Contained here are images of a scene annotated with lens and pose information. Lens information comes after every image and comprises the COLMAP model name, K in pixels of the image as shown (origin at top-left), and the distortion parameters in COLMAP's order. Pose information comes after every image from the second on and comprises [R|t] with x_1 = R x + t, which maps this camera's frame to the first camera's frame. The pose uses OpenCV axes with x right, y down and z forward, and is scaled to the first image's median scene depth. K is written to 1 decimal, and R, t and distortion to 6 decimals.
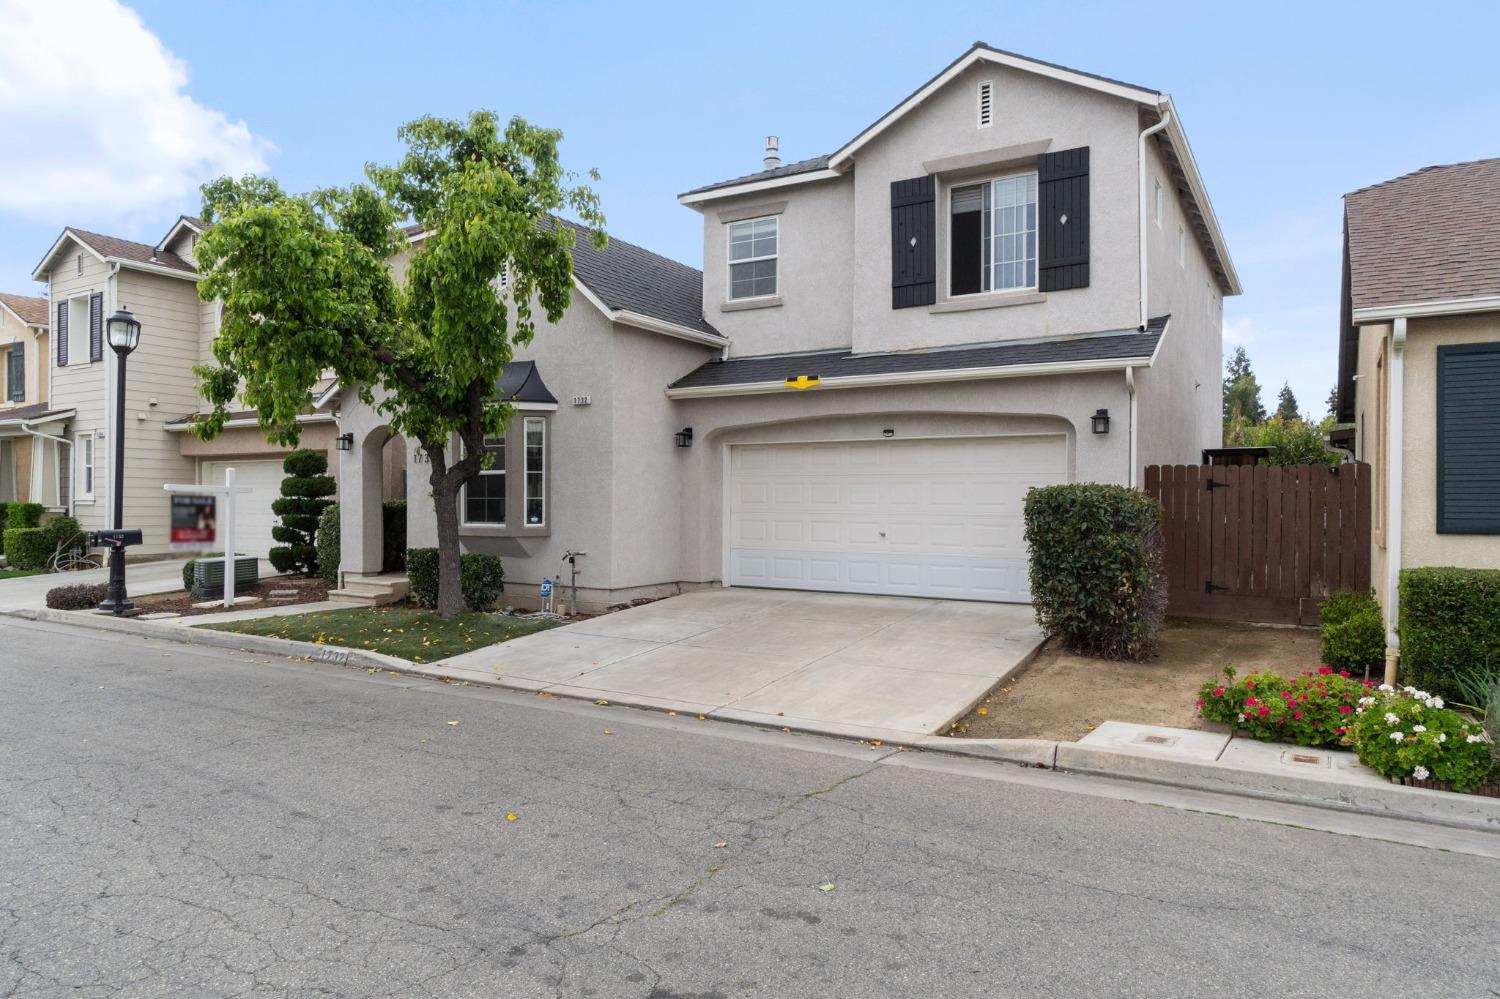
lens RADIAL K [[935.3, 0, 780.8], [0, 935.3, 501.3], [0, 0, 1]] dist [0.001986, 0.000294]
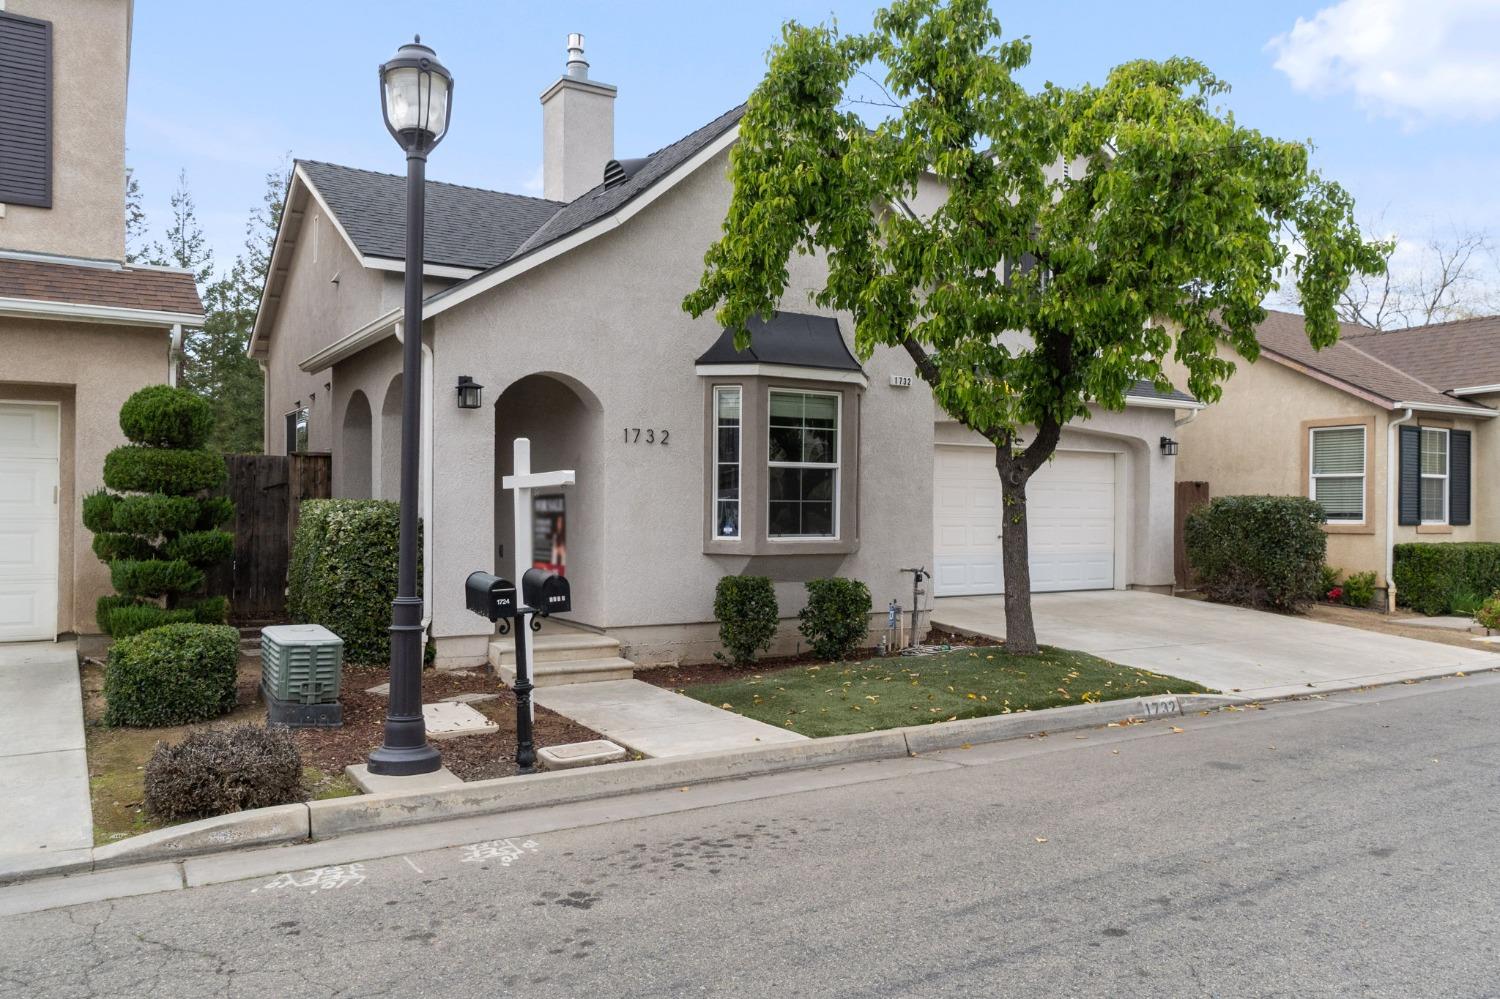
lens RADIAL K [[1078.6, 0, 750.0], [0, 1078.6, 499.5], [0, 0, 1]] dist [-0.001073, 0.000620]
pose [[0.481650, 0.003600, 0.876356, -1.123040], [-0.006871, 0.999976, -0.000331, -0.004264], [-0.876337, -0.005862, 0.481663, 0.680721]]
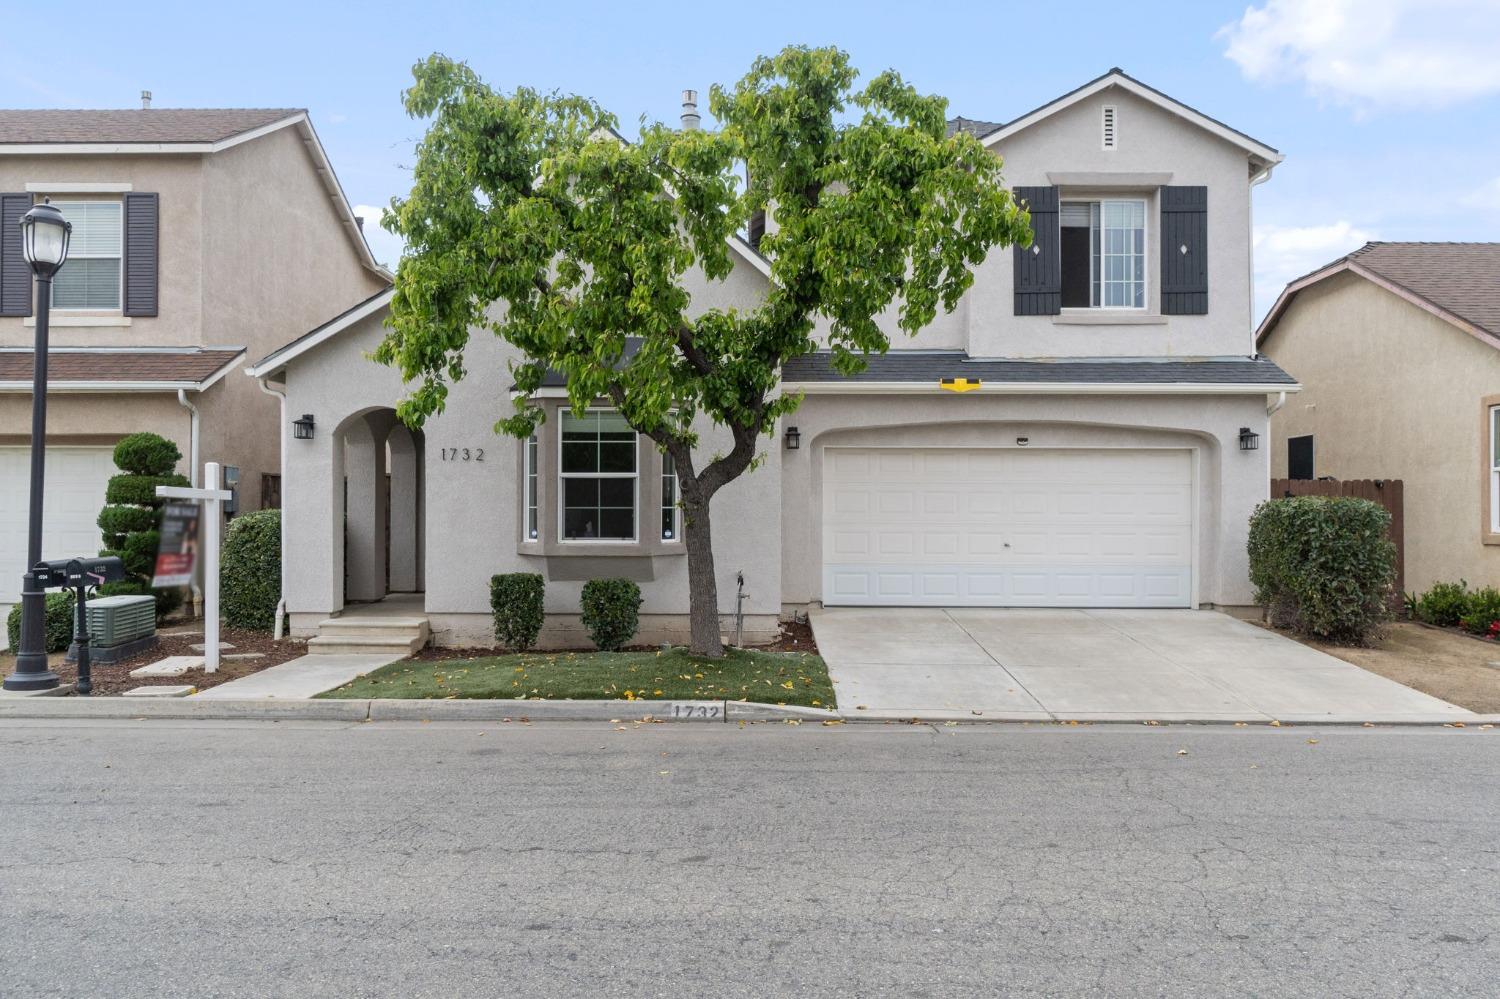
lens RADIAL K [[1078.6, 0, 750.0], [0, 1078.6, 499.5], [0, 0, 1]] dist [-0.001073, 0.000620]
pose [[0.868207, 0.003954, 0.496186, -0.698528], [0.000338, 0.999963, -0.008560, -0.002549], [-0.496202, 0.007599, 0.868174, 0.160399]]
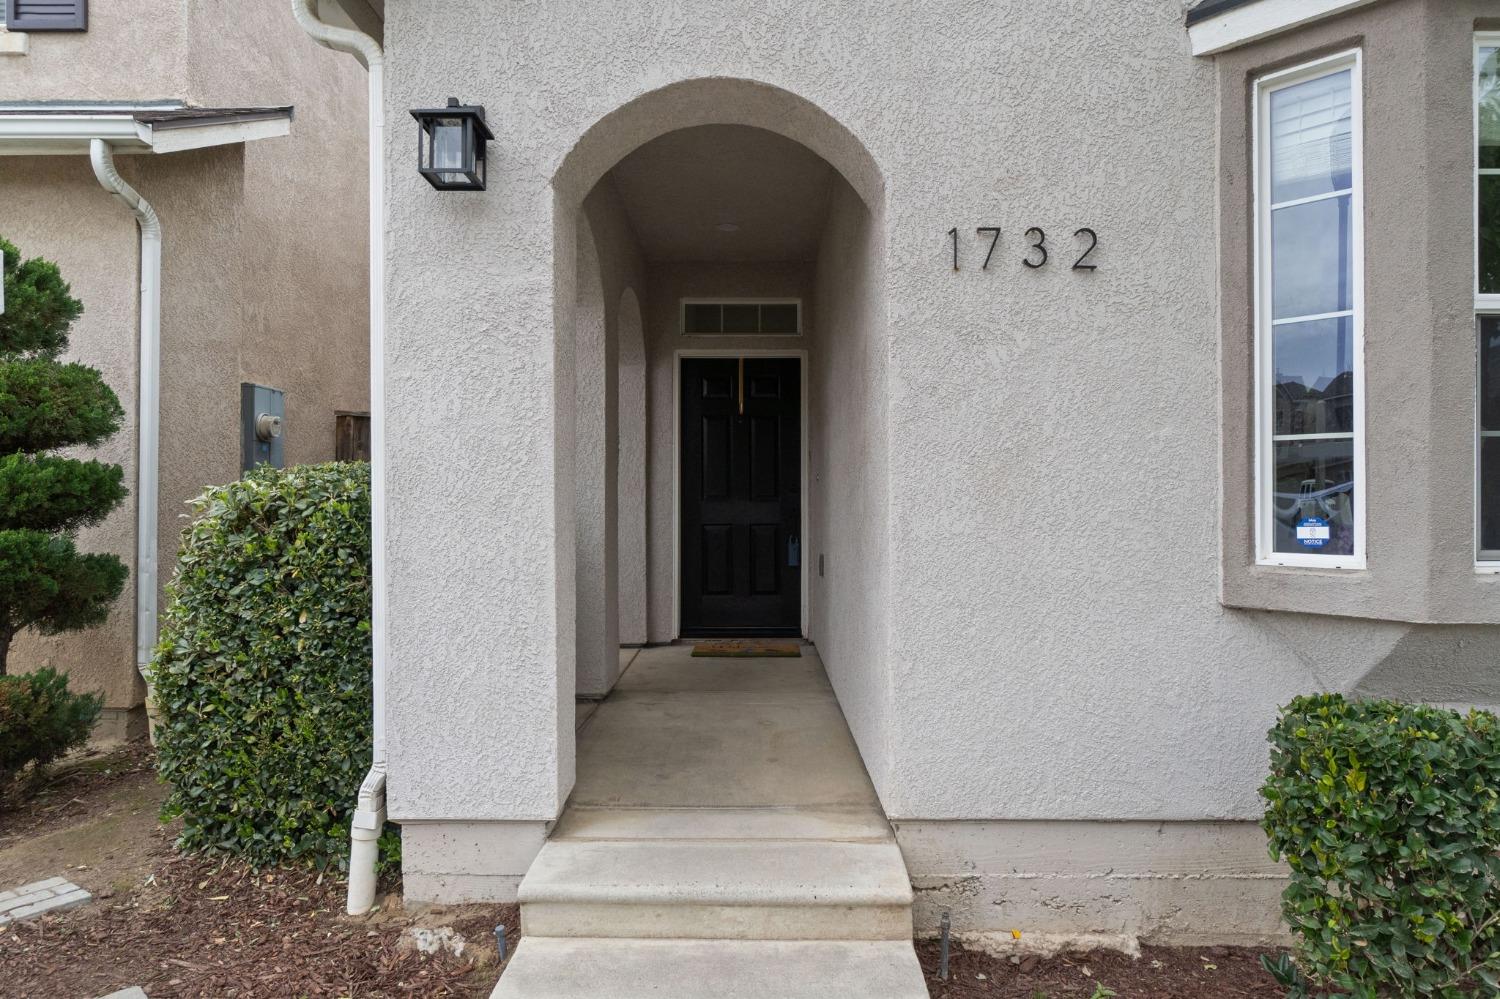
lens RADIAL K [[899.1, 0, 762.9], [0, 899.1, 501.8], [0, 0, 1]] dist [-0.001147, 0.000107]
pose [[0.870157, 0.000544, 0.492775, -0.606907], [0.002310, 0.999984, -0.005184, 0.012743], [-0.492770, 0.005649, 0.870142, 0.982835]]
